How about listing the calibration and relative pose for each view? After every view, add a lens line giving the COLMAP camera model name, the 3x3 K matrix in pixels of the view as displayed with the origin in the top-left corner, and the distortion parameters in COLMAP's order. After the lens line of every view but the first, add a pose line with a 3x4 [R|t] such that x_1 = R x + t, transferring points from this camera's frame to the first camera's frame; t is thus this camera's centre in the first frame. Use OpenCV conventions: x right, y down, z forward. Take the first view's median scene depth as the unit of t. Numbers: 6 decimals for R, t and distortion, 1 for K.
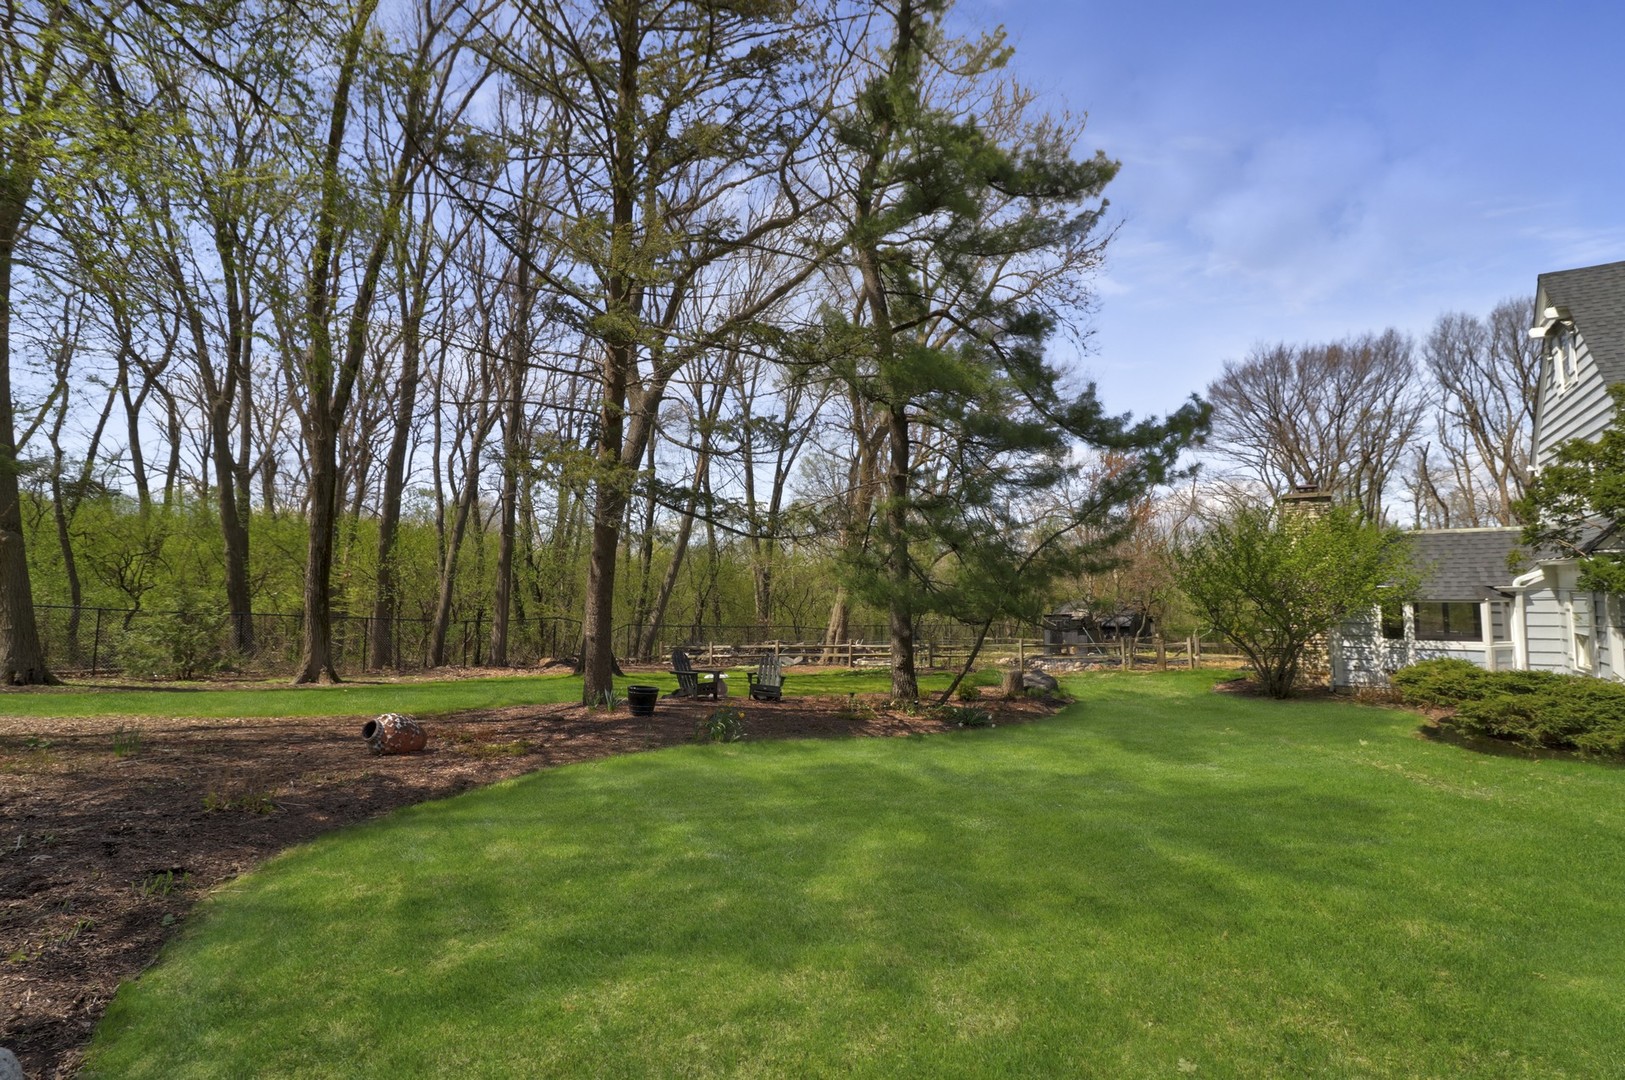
lens RADIAL K [[767.2, 0, 815.8], [0, 767.2, 528.0], [0, 0, 1]] dist [-0.001152, -0.011596]
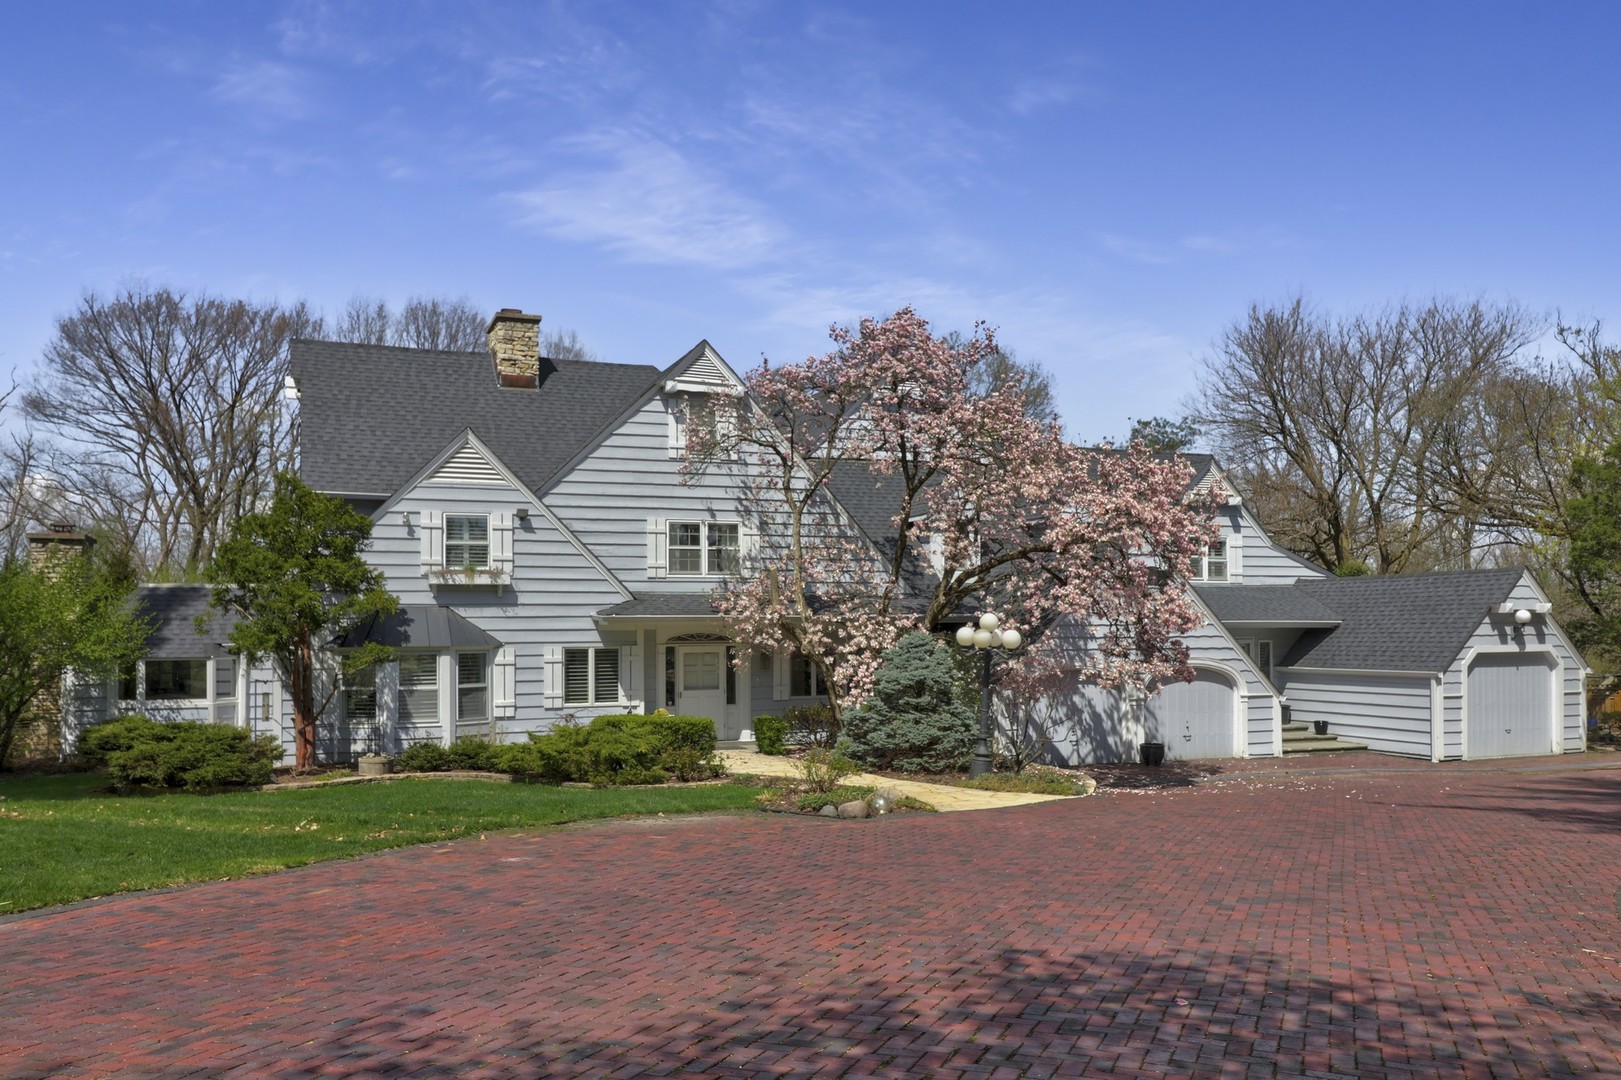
lens RADIAL K [[1300.0, 0, 815.4], [0, 1300.0, 610.1], [0, 0, 1]] dist [0.009842, 0.000936]
pose [[0.568040, 0.011798, 0.822917, -0.086783], [-0.061443, 0.997715, 0.028109, -0.066306], [-0.820704, -0.066529, 0.567466, -0.637201]]
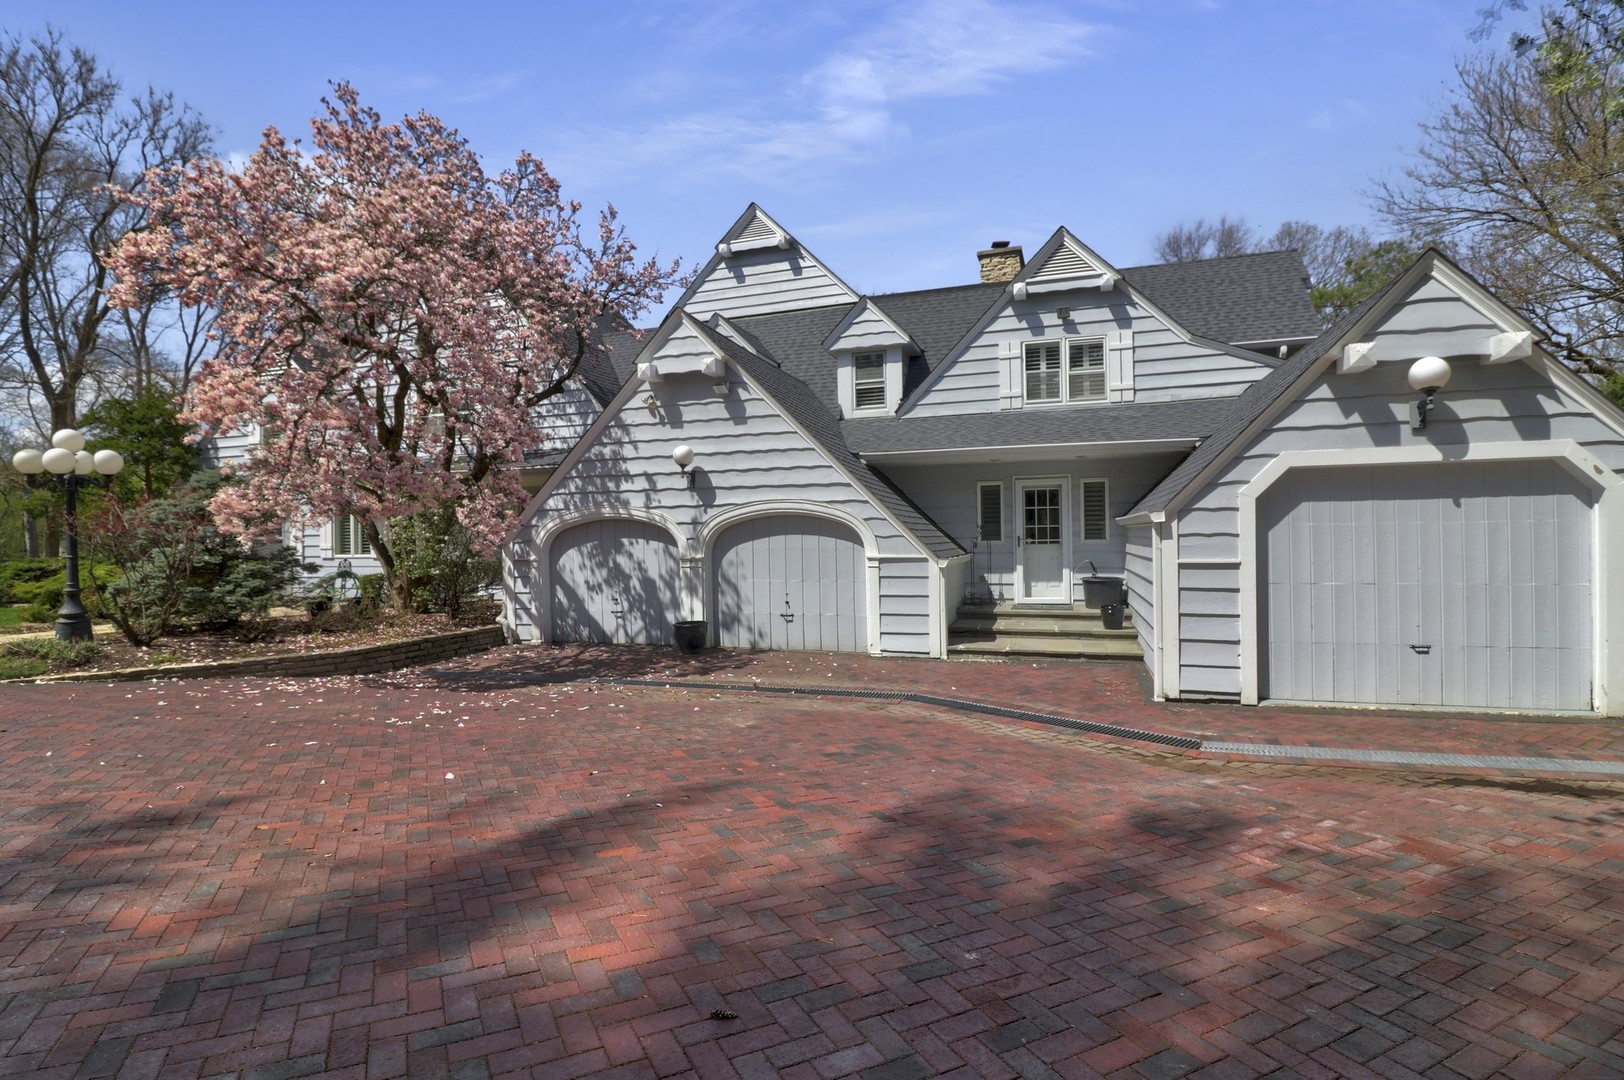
lens RADIAL K [[779.5, 0, 812.0], [0, 779.5, 540.0], [0, 0, 1]] dist [0.002375, -0.011867]
pose [[0.965049, -0.012093, 0.261790, 1.560381], [-0.009267, 0.996736, 0.080202, -0.002215], [-0.261905, -0.079825, 0.961787, -0.760664]]
